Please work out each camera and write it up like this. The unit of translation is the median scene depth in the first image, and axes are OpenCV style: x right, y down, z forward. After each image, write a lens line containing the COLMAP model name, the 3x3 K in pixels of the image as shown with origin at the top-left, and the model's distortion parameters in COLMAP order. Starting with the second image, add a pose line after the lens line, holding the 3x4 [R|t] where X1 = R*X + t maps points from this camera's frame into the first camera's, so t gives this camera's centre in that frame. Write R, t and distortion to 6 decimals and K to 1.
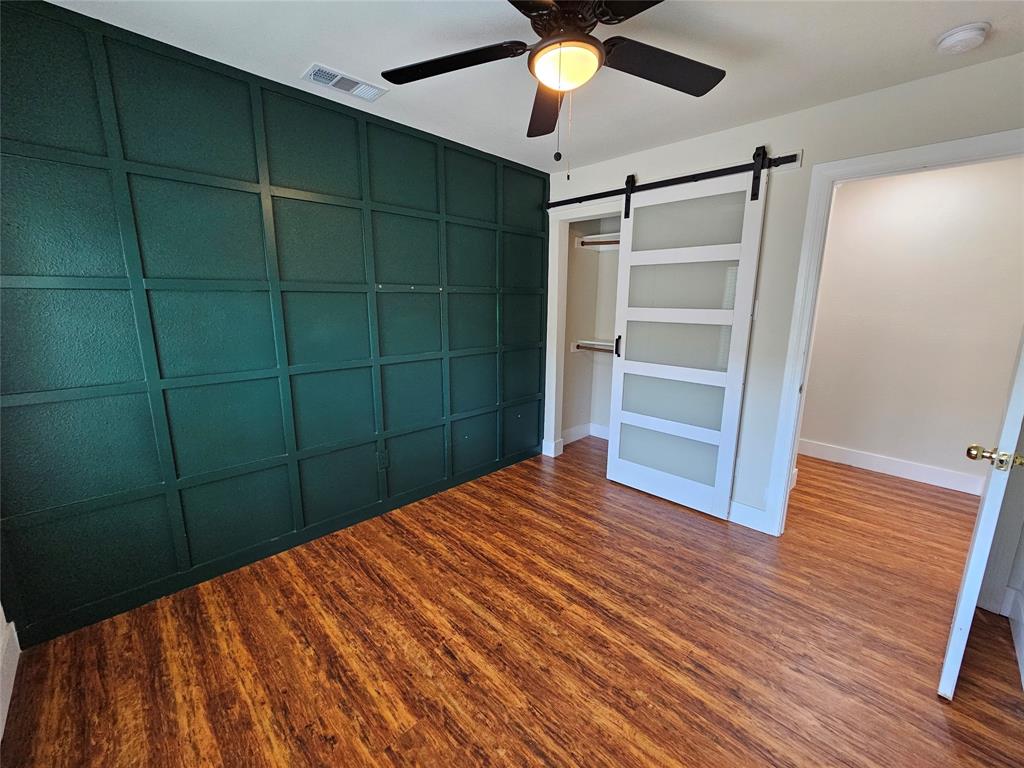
lens RADIAL K [[420.5, 0, 529.1], [0, 420.5, 375.4], [0, 0, 1]] dist [-0.001418, 0.000650]
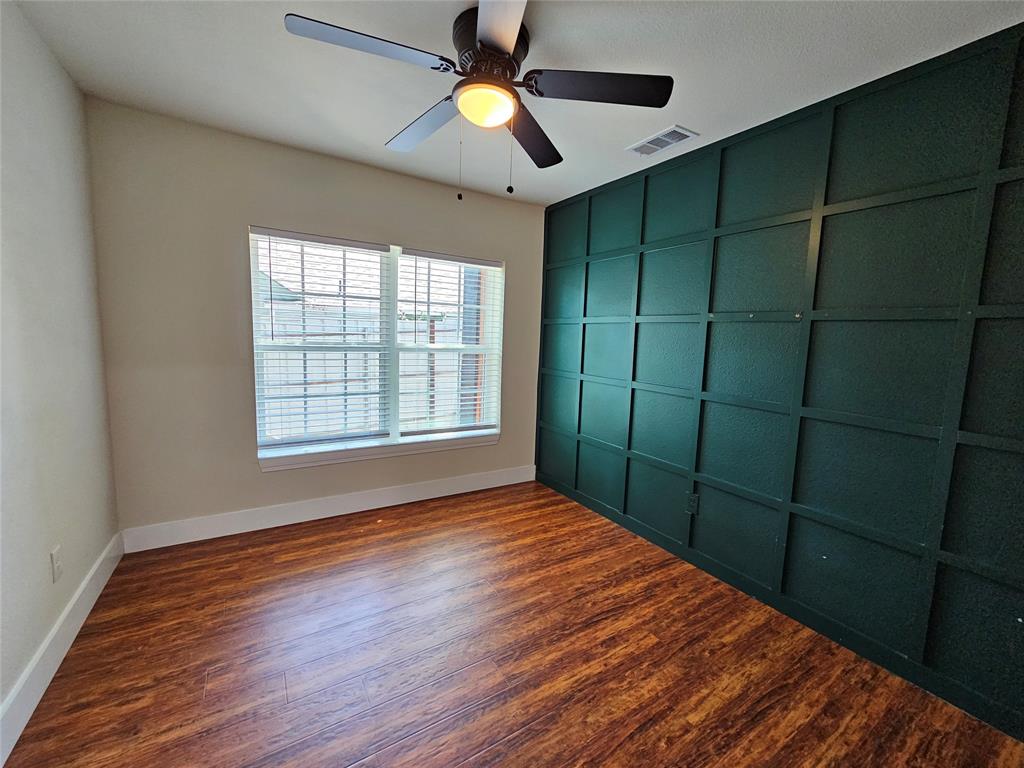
lens RADIAL K [[420.5, 0, 513.0], [0, 420.5, 383.8], [0, 0, 1]] dist [-0.001418, 0.000650]
pose [[-0.241102, 0.095206, -0.965819, 0.706270], [-0.213559, 0.965579, 0.148494, -0.120367], [0.946711, 0.242062, -0.212471, 0.877641]]
